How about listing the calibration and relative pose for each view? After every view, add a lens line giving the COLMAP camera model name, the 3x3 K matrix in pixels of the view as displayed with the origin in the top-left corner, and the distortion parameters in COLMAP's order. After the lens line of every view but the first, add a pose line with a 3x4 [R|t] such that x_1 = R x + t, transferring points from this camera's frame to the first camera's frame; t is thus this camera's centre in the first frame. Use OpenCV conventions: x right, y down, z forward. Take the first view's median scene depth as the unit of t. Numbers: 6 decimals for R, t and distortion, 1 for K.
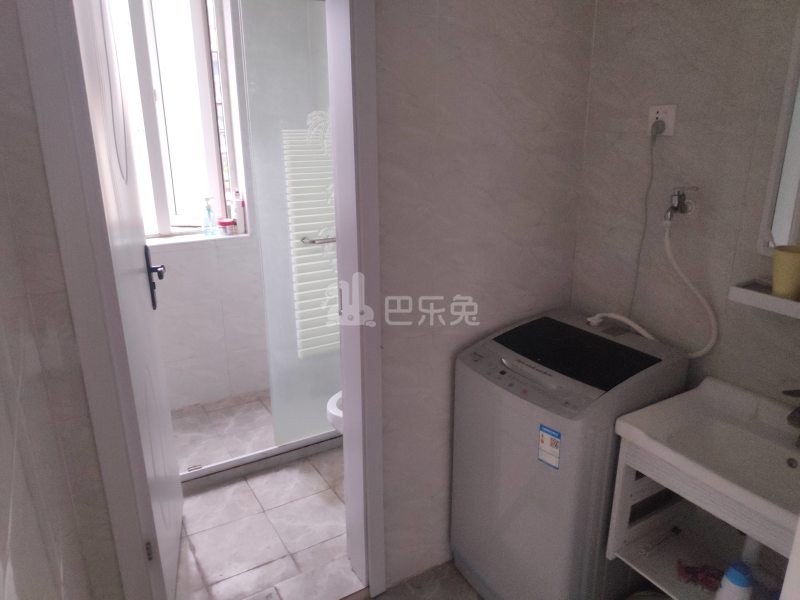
lens RADIAL K [[569.3, 0, 400.0], [0, 569.3, 300.0], [0, 0, 1]] dist [0.041938, -0.067922]
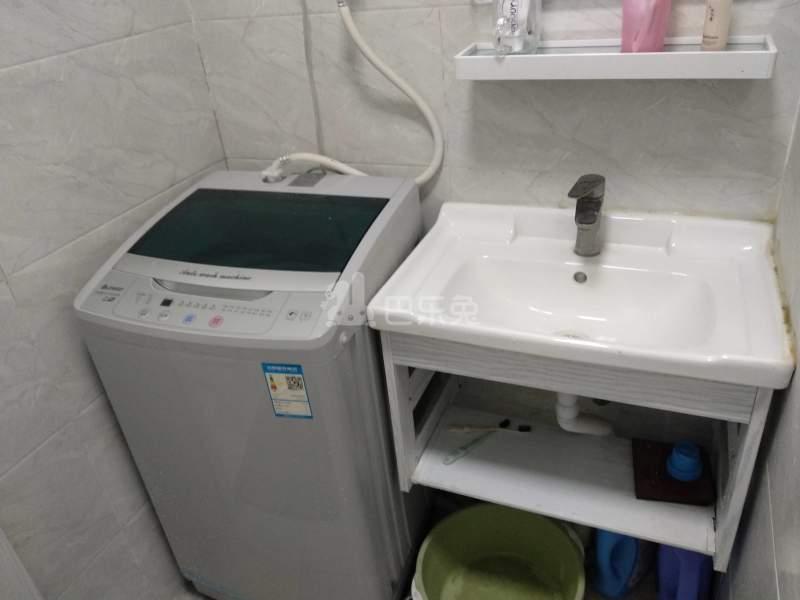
lens RADIAL K [[648.4, 0, 400.0], [0, 648.4, 300.0], [0, 0, 1]] dist [-0.001665, -0.001936]
pose [[0.795004, -0.364614, 0.484794, 0.054940], [0.267348, 0.927993, 0.259526, 0.020795], [-0.544512, -0.076716, 0.835237, 0.346213]]
